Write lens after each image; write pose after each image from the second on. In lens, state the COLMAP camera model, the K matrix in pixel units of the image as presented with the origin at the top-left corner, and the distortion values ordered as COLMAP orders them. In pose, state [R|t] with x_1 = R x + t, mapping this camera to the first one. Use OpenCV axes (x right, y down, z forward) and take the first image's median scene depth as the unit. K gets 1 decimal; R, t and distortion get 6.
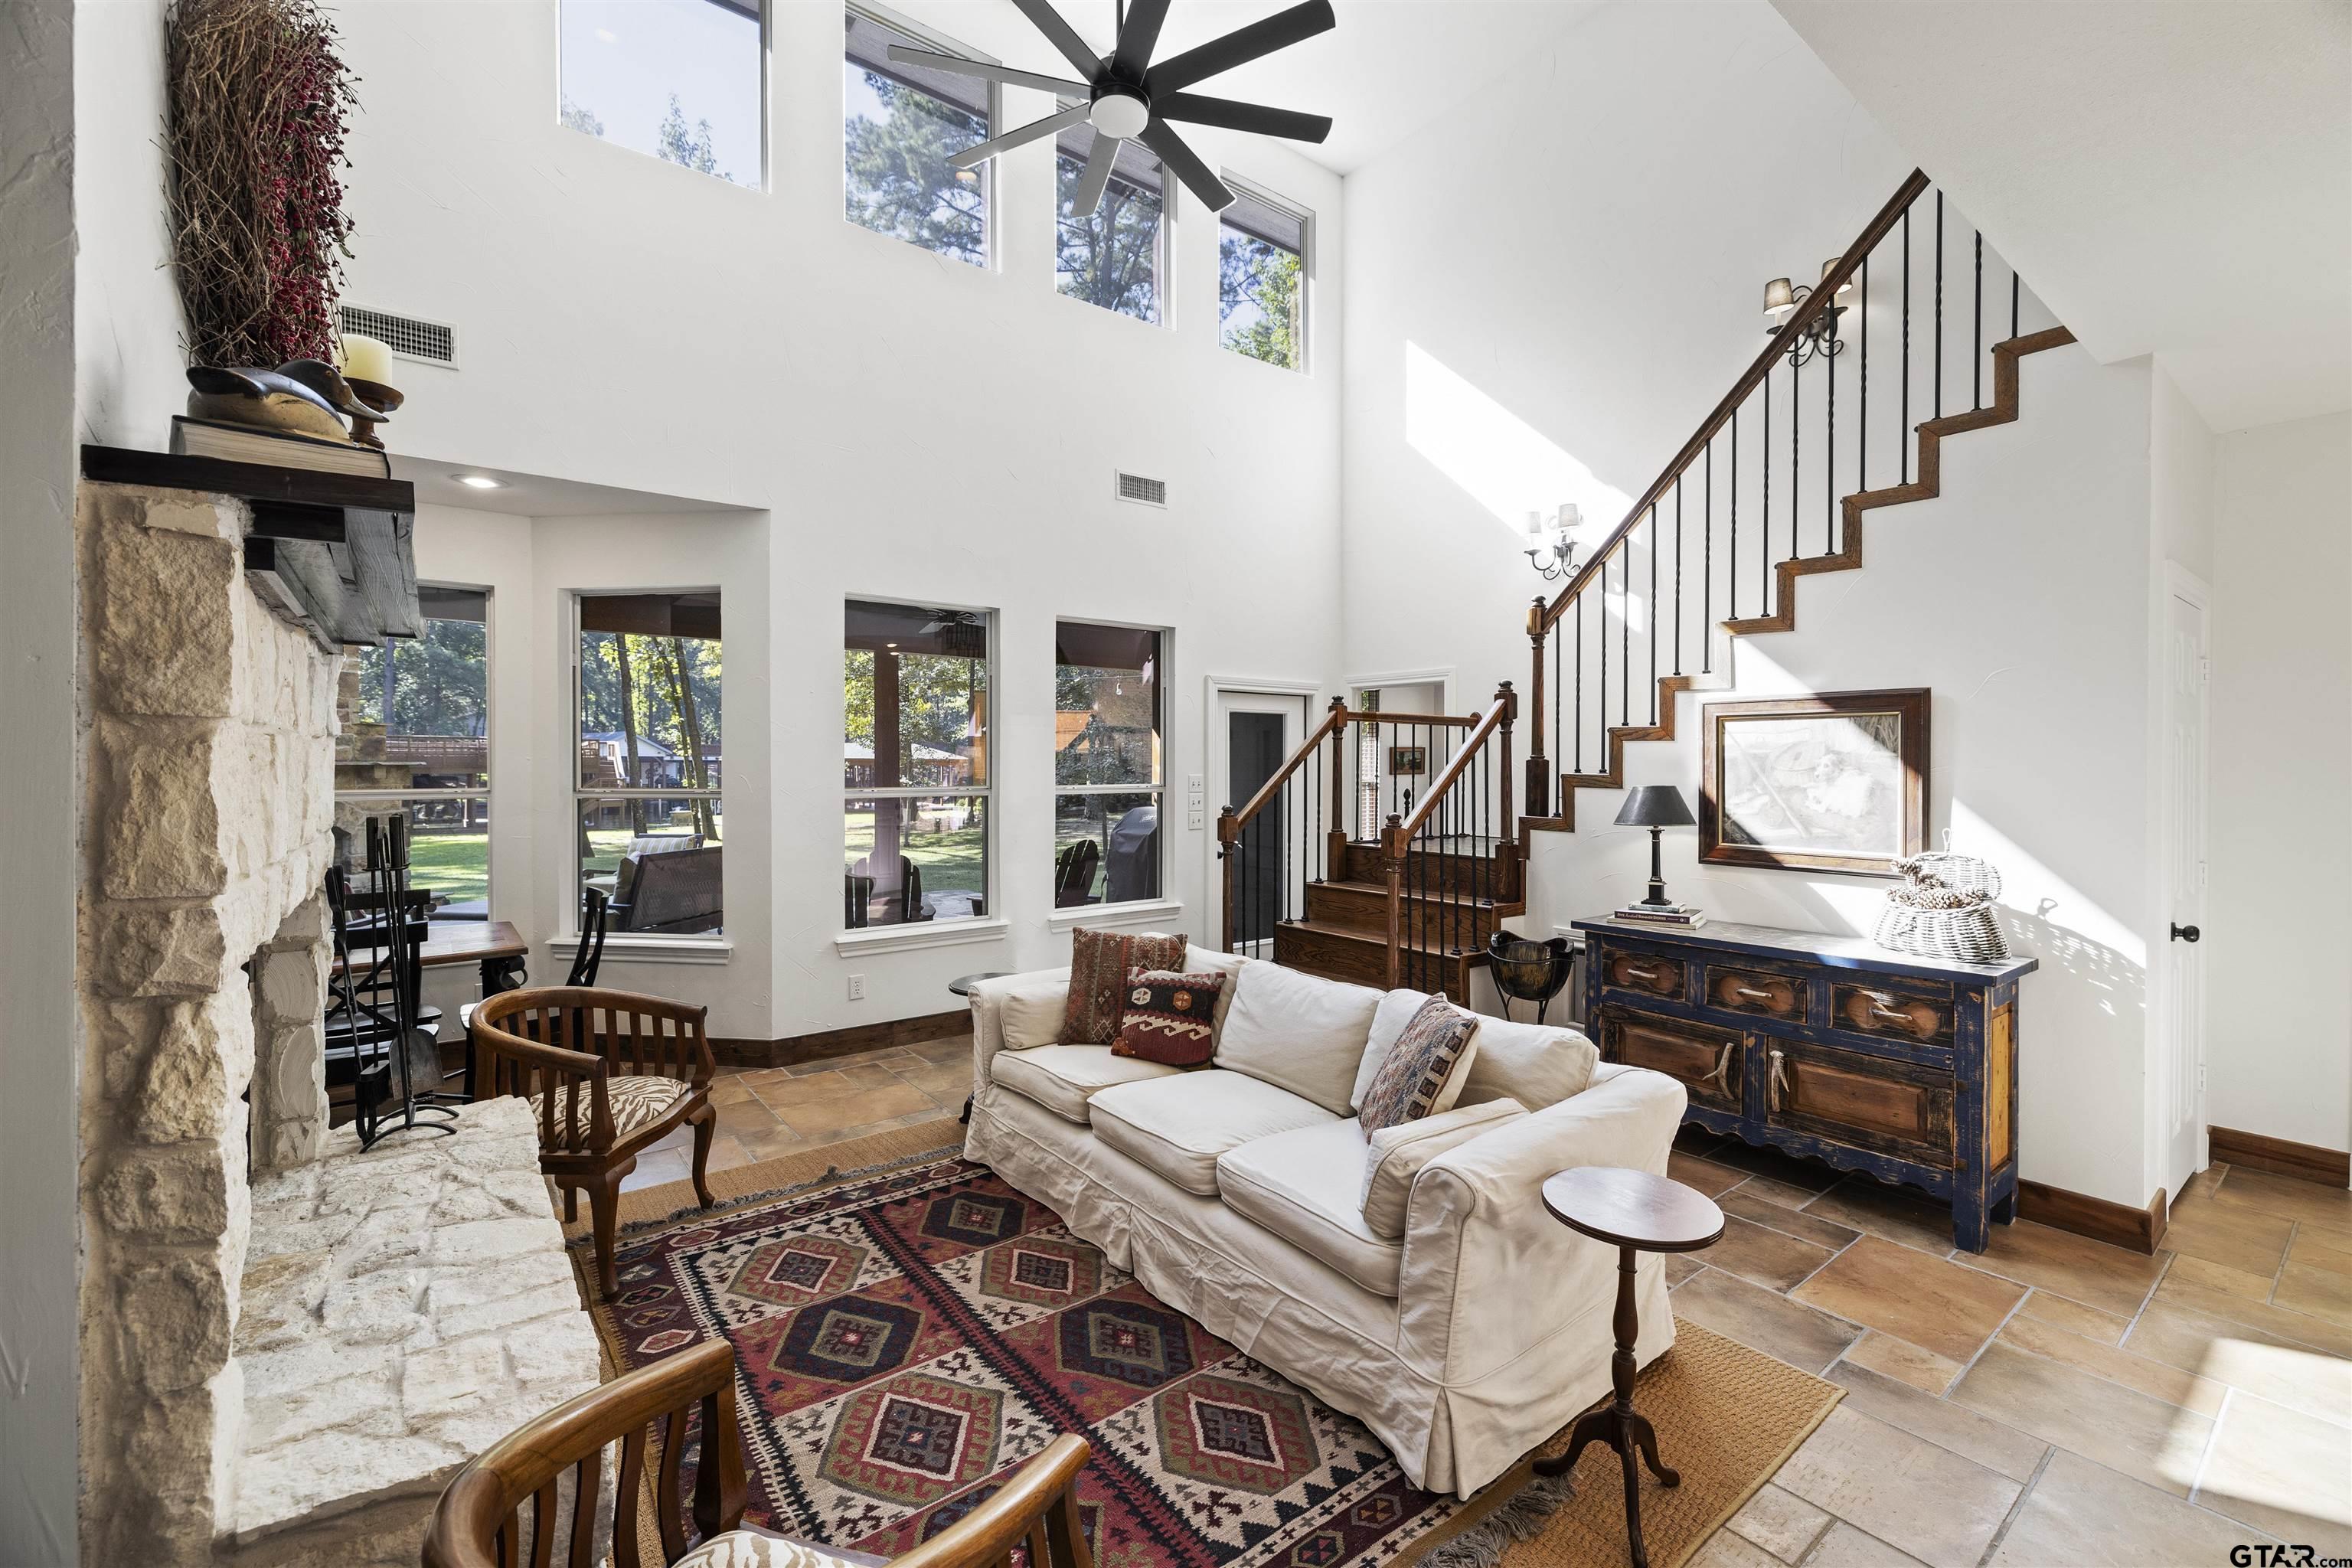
lens RADIAL K [[987.6, 0, 1177.3], [0, 987.6, 775.4], [0, 0, 1]] dist [0.000050, -0.000249]
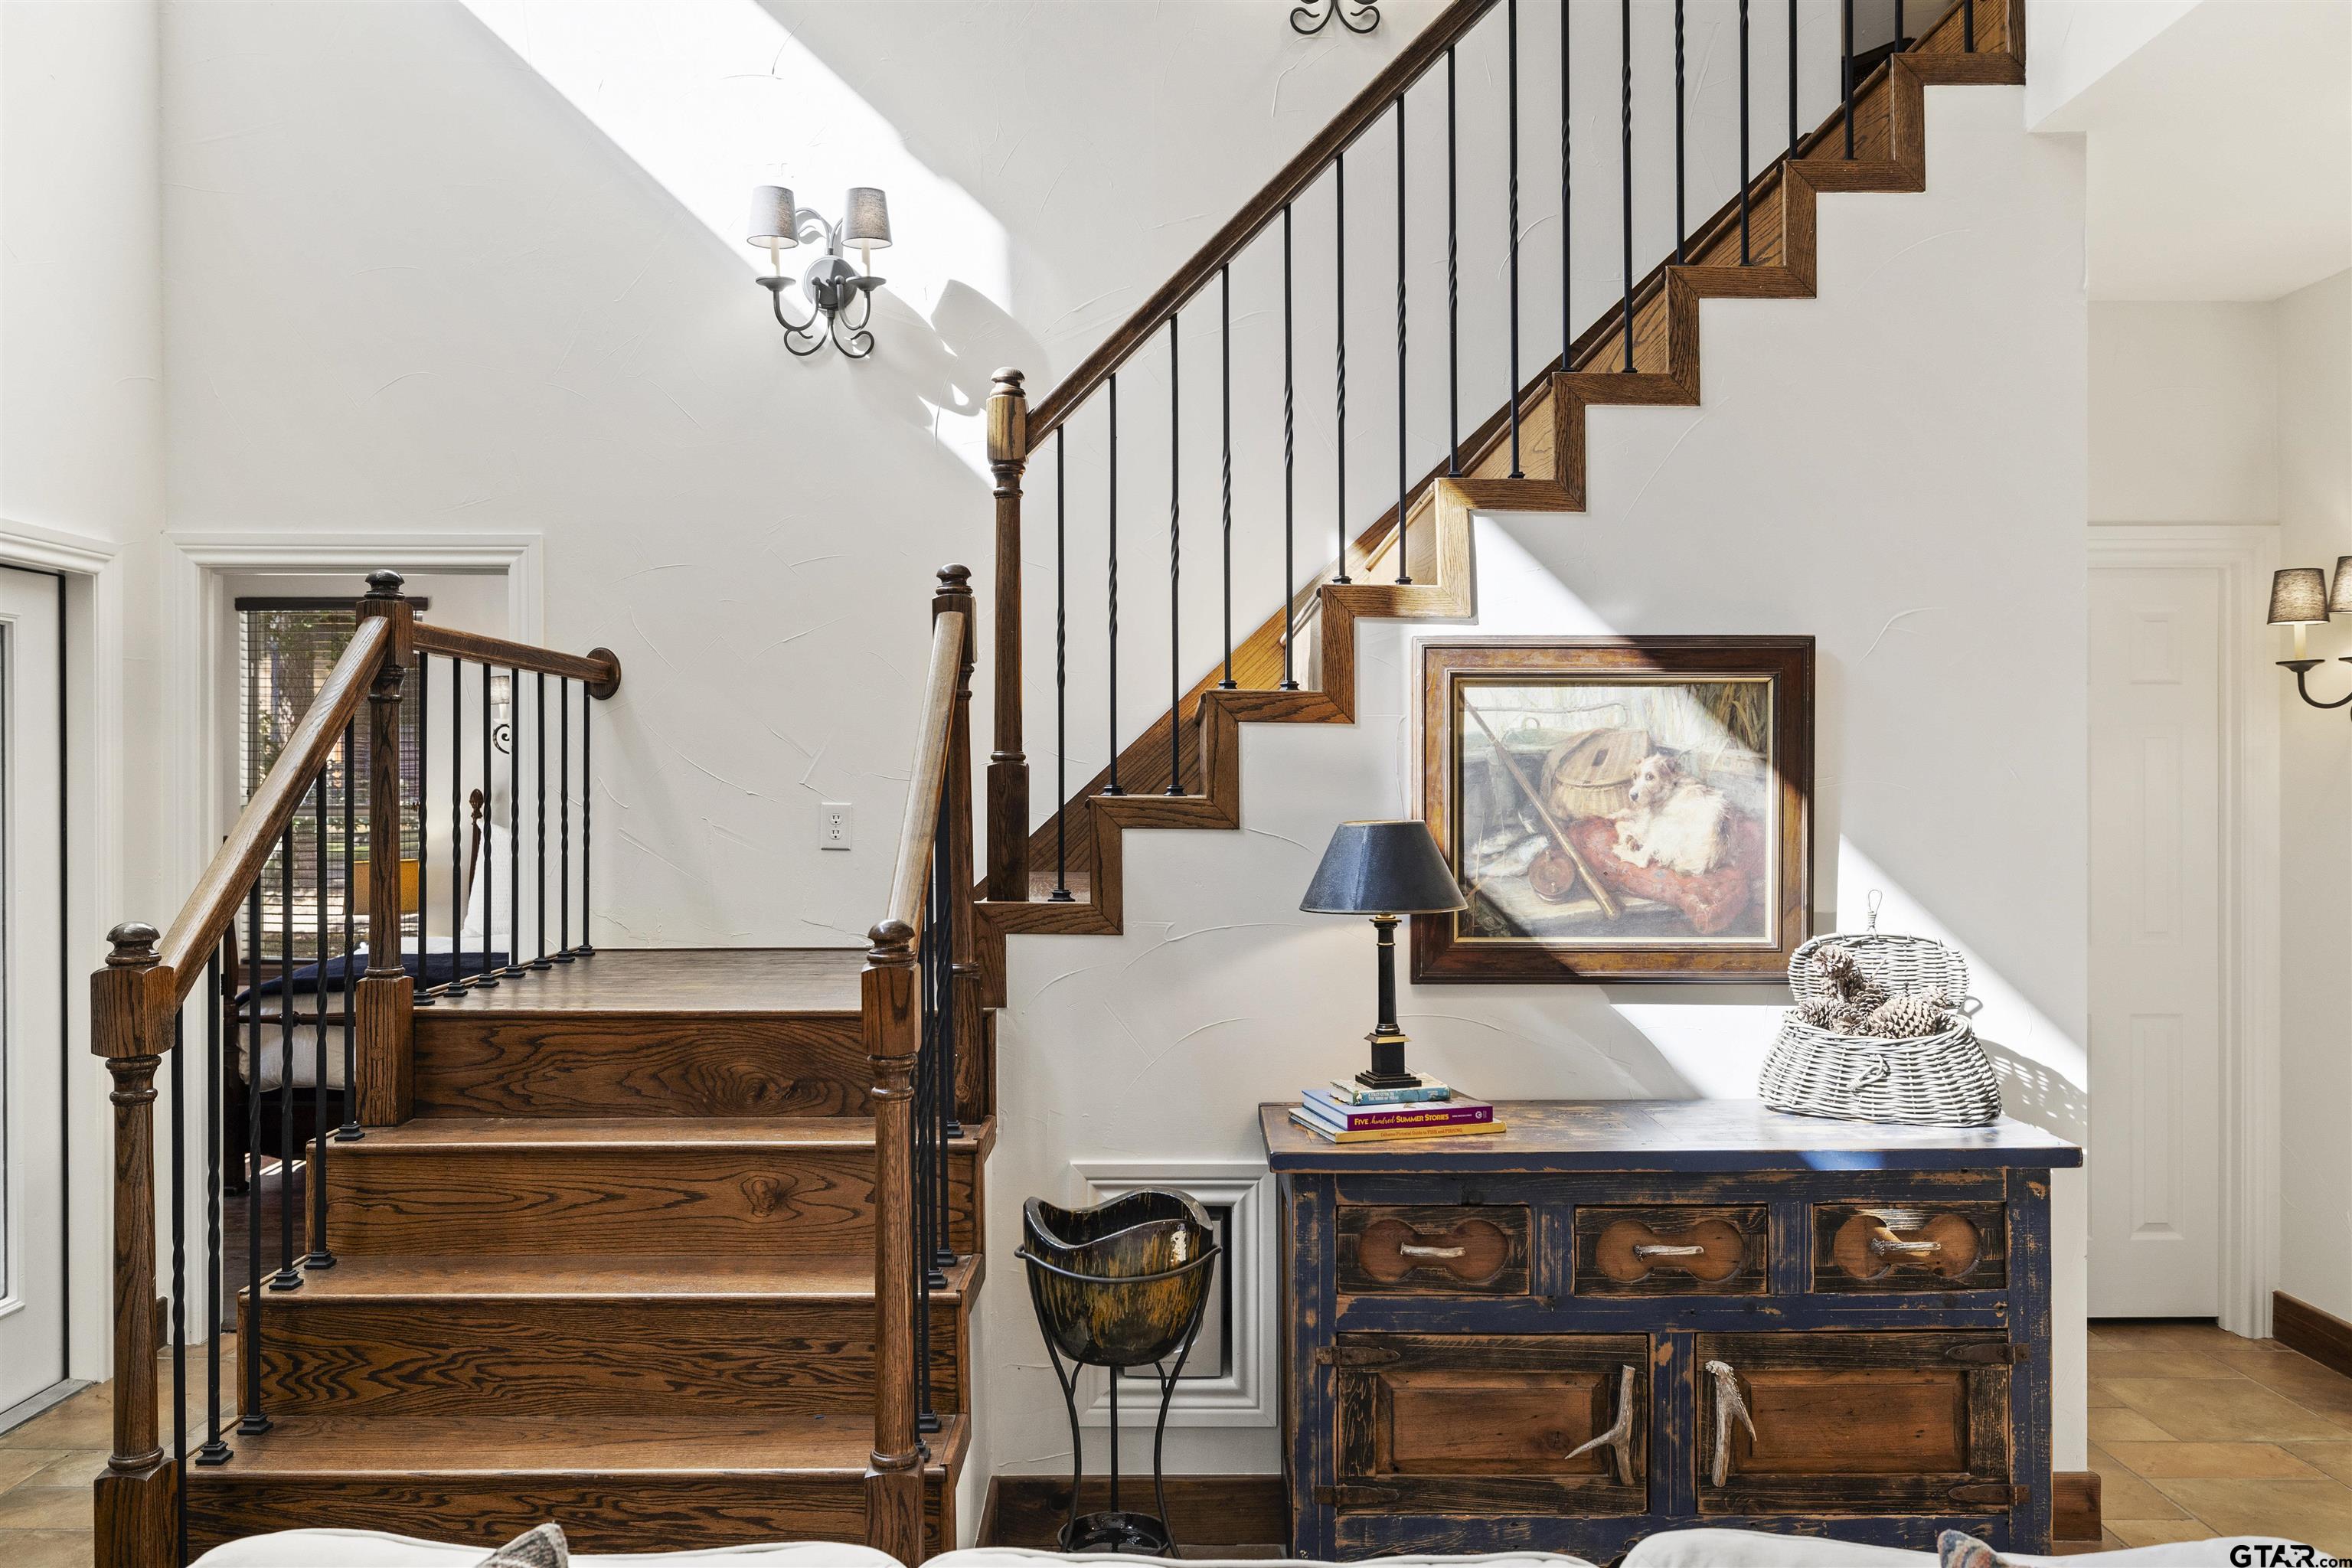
lens RADIAL K [[1745.0, 0, 1175.5], [0, 1745.0, 787.1], [0, 0, 1]] dist [-0.007834, 0.005861]
pose [[0.605854, -0.005856, 0.795554, -0.218387], [0.010053, 0.999949, -0.000295, -0.006479], [-0.795512, 0.008176, 0.605883, 0.631605]]
